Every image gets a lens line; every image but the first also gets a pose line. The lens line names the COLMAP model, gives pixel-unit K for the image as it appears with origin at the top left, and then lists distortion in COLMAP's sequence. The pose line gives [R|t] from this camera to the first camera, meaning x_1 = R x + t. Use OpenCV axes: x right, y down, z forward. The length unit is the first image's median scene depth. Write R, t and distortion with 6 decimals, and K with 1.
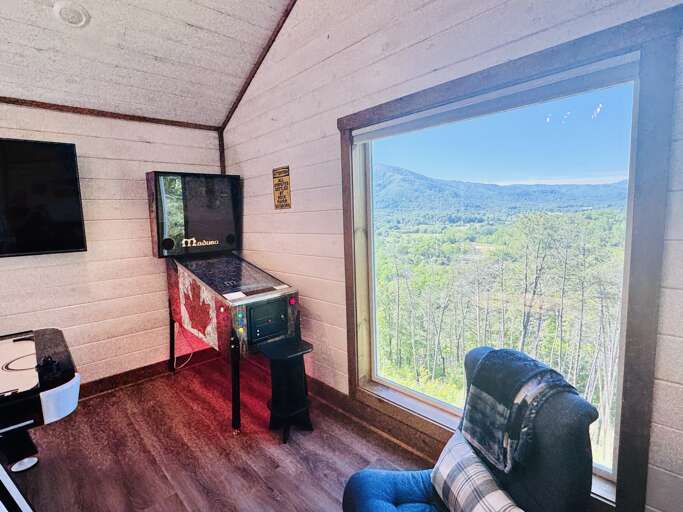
lens RADIAL K [[354.8, 0, 341.5], [0, 354.8, 256.0], [0, 0, 1]] dist [-0.003386, -0.000581]
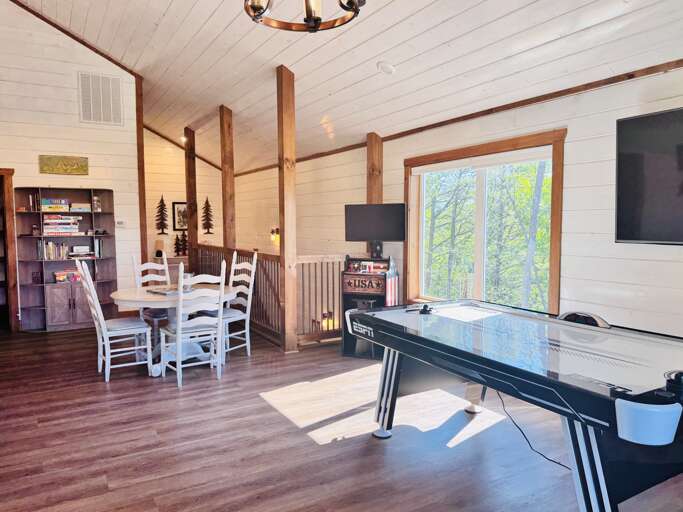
lens RADIAL K [[488.5, 0, 341.5], [0, 488.5, 256.0], [0, 0, 1]] dist [0.002855, -0.000695]
pose [[-0.214189, 0.100009, -0.971659, 0.184638], [-0.100665, 0.987188, 0.123798, -0.011920], [0.971591, 0.124328, -0.201377, 0.265100]]
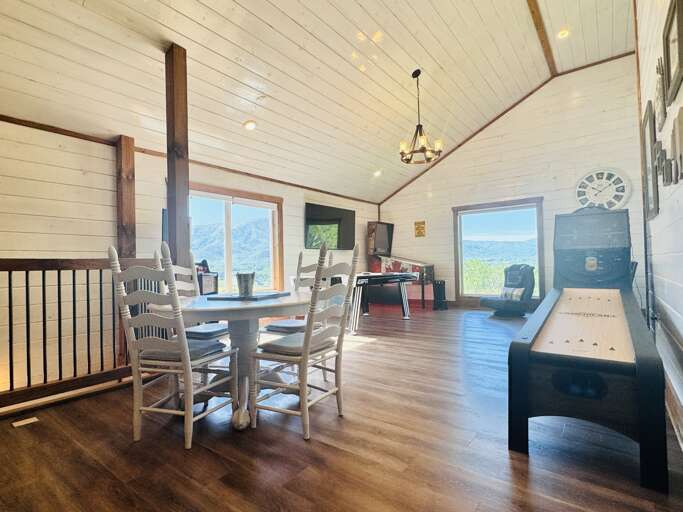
lens RADIAL K [[354.8, 0, 341.5], [0, 354.8, 256.0], [0, 0, 1]] dist [-0.003386, -0.000581]
pose [[0.985798, 0.017416, 0.167029, -1.202539], [0.006660, 0.989771, -0.142511, 0.385241], [-0.167803, 0.141599, 0.975598, -1.476134]]
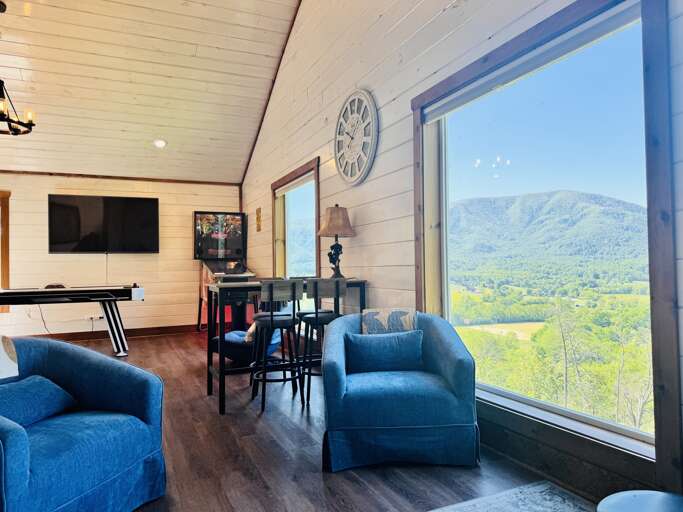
lens RADIAL K [[481.3, 0, 341.5], [0, 481.3, 256.0], [0, 0, 1]] dist [0.110920, -0.168687]
pose [[0.947876, 0.012394, -0.318397, 0.982144], [-0.053135, 0.991400, -0.119591, 0.247646], [0.314177, 0.130276, 0.940383, -1.081963]]
